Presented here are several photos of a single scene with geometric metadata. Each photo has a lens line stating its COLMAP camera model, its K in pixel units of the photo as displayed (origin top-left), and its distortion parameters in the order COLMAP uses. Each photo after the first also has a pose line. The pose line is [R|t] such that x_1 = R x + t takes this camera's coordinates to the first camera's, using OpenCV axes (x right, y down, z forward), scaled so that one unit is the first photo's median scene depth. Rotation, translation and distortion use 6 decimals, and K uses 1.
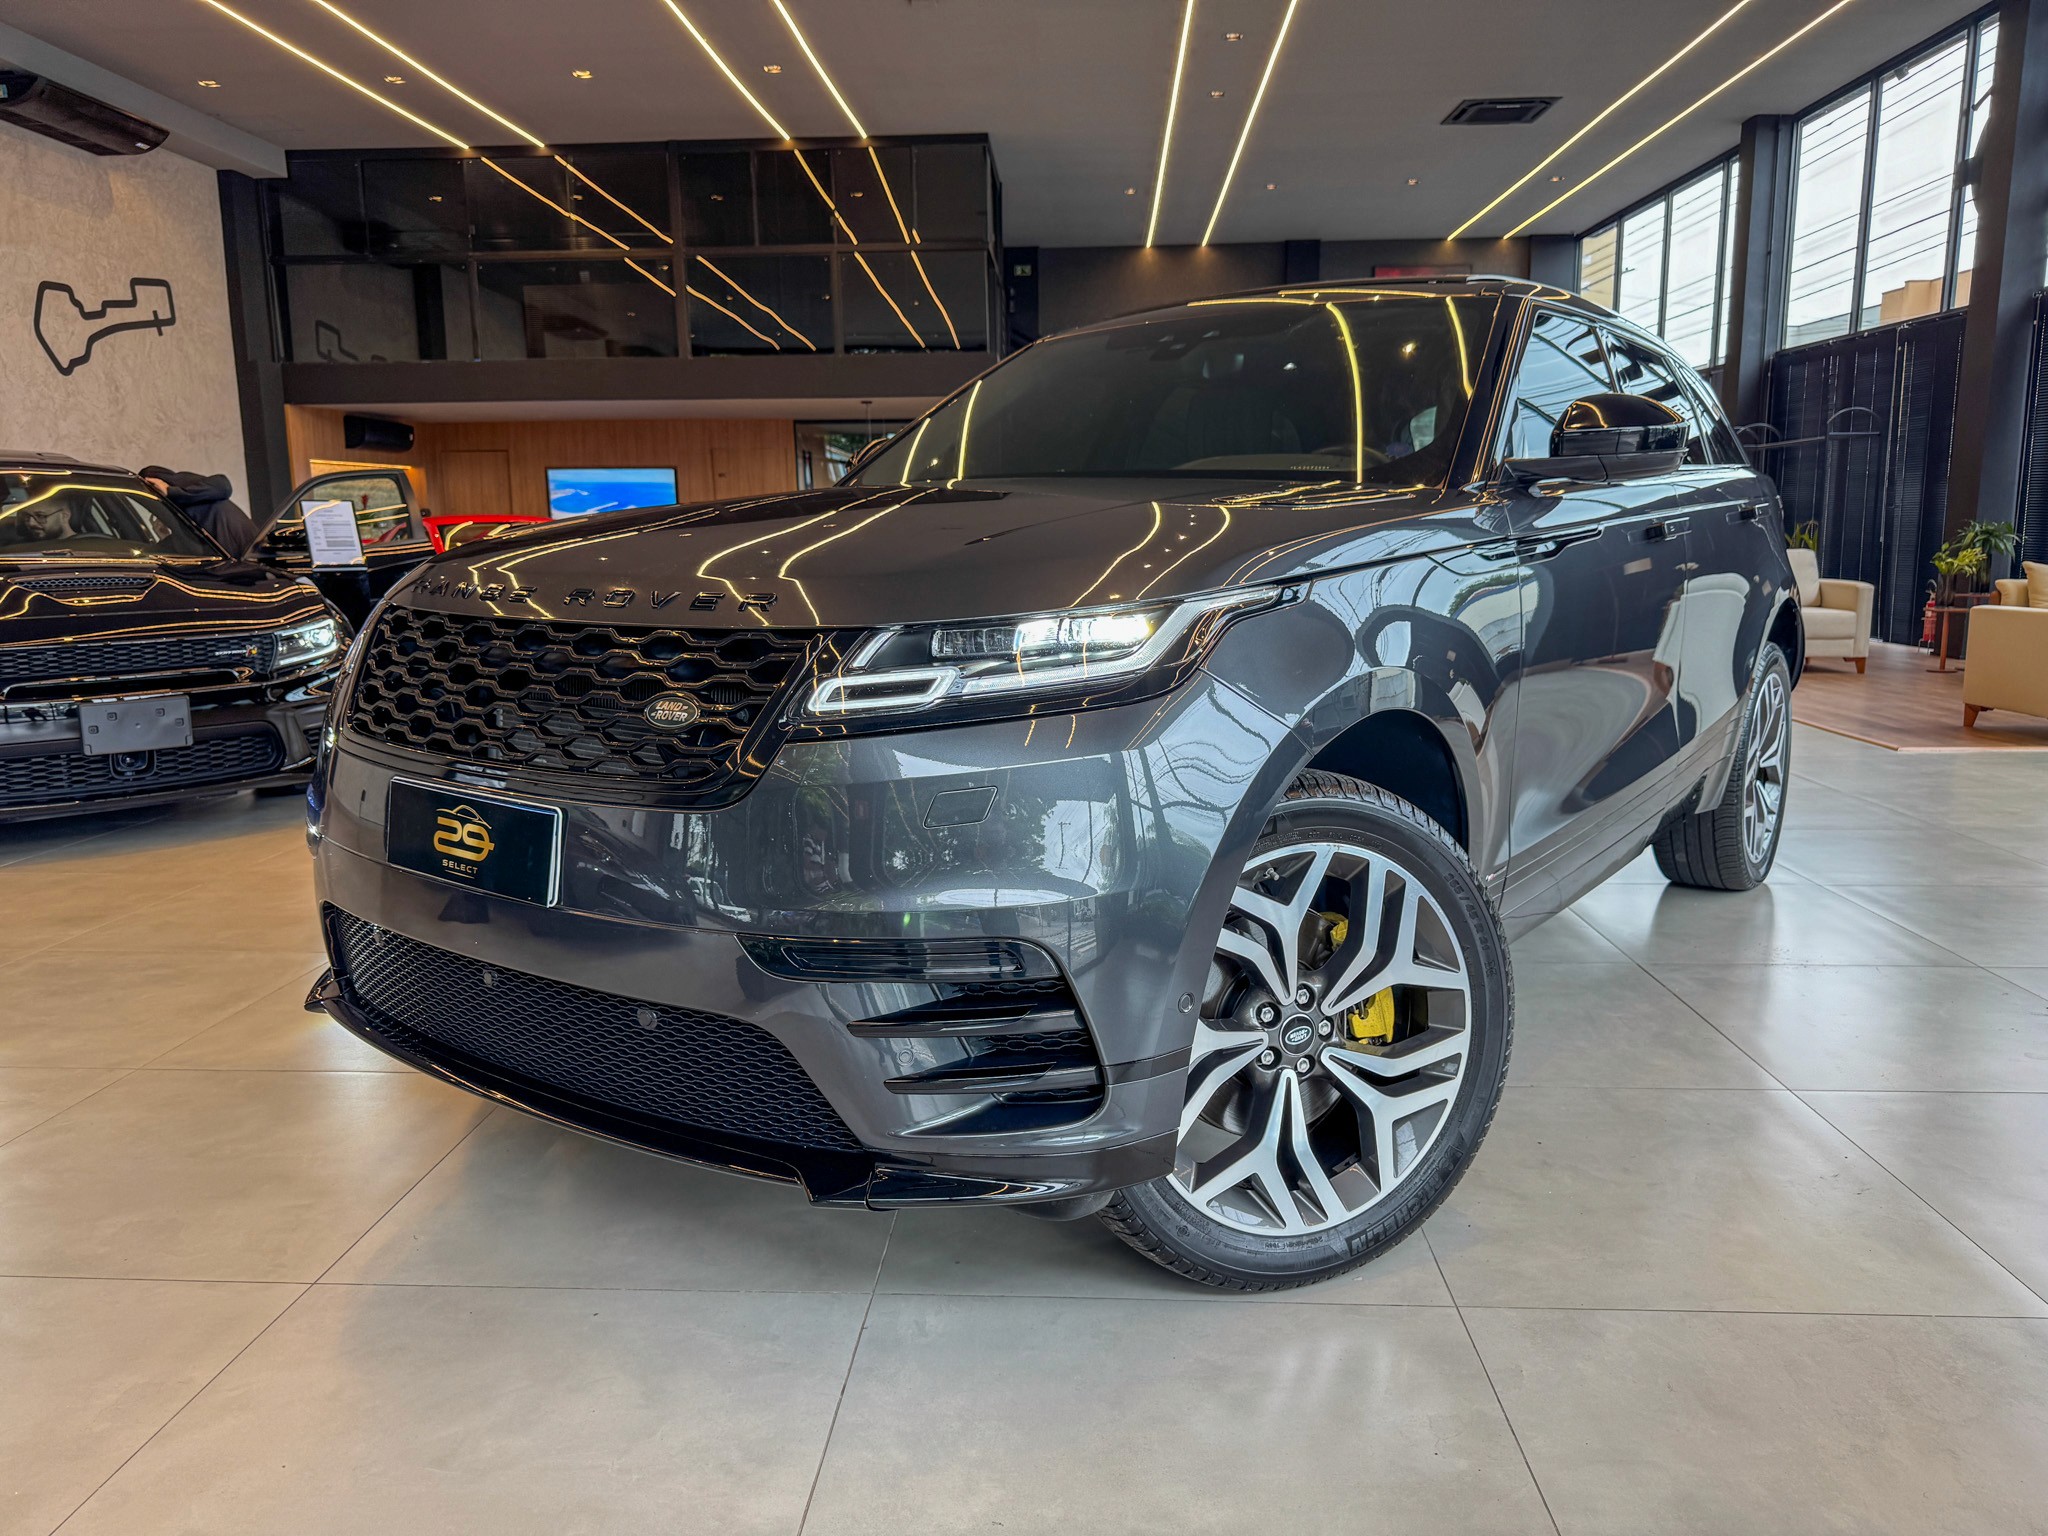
lens RADIAL K [[1448.9, 0, 1024.0], [0, 1448.9, 768.0], [0, 0, 1]] dist [-0.000118, -0.002271]
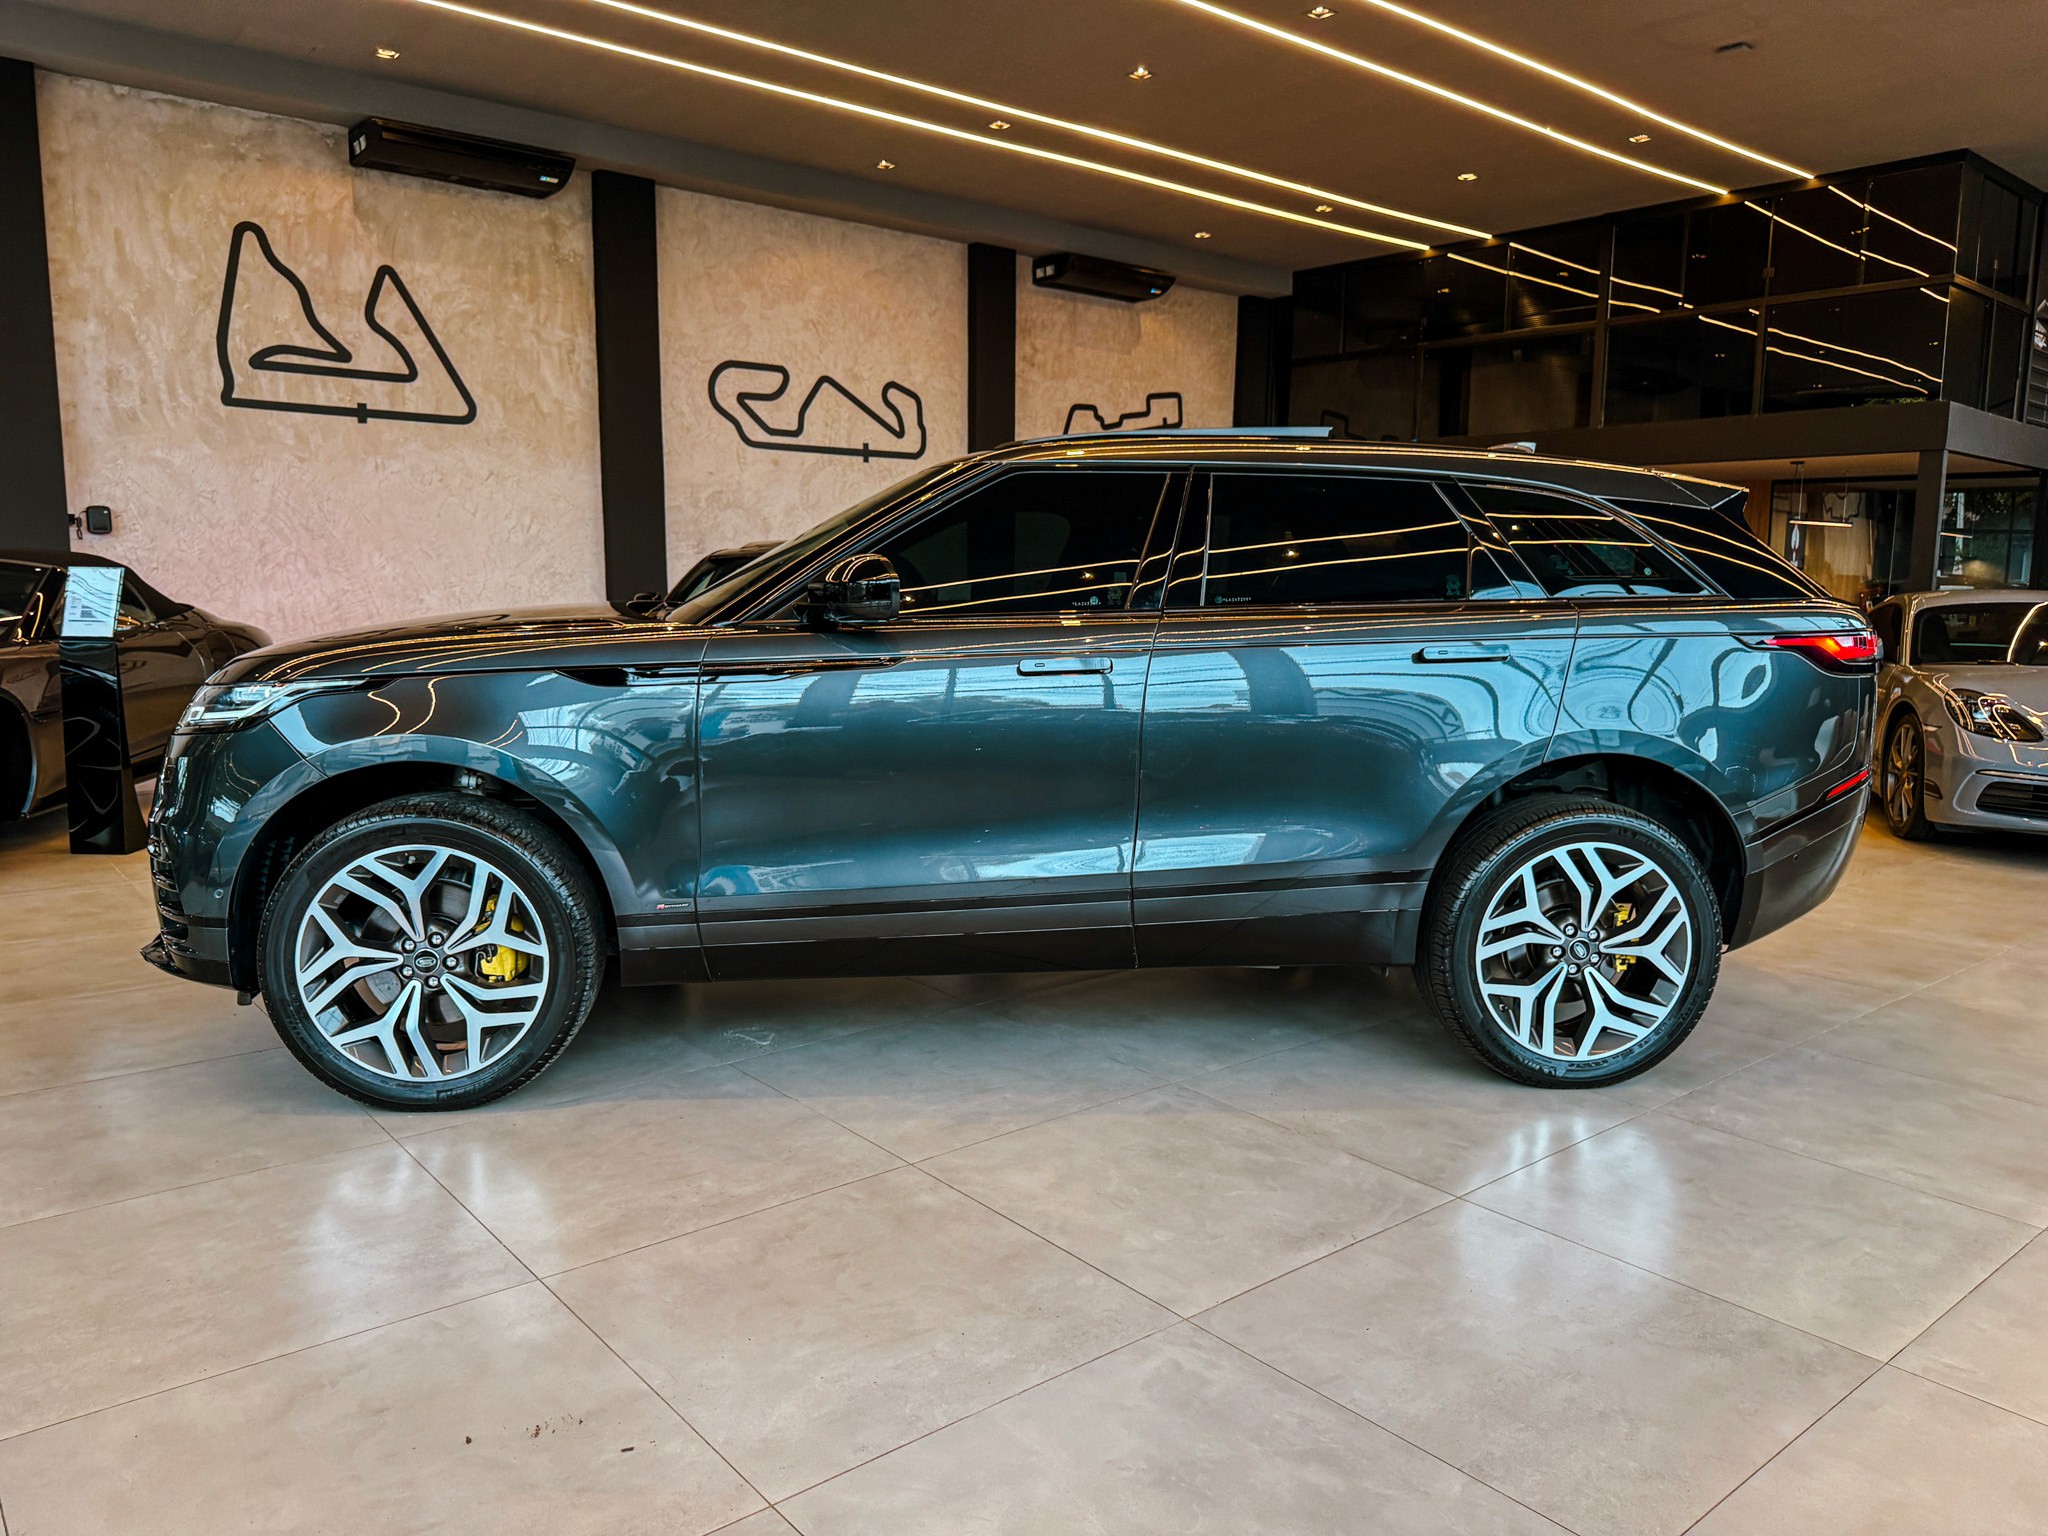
lens RADIAL K [[1466.4, 0, 1019.4], [0, 1466.4, 759.1], [0, 0, 1]] dist [0.045363, -0.048958]
pose [[0.678354, 0.112737, -0.726035, 0.298613], [-0.142725, 0.989554, 0.020304, -0.028465], [0.720740, 0.089850, 0.687358, 0.050112]]
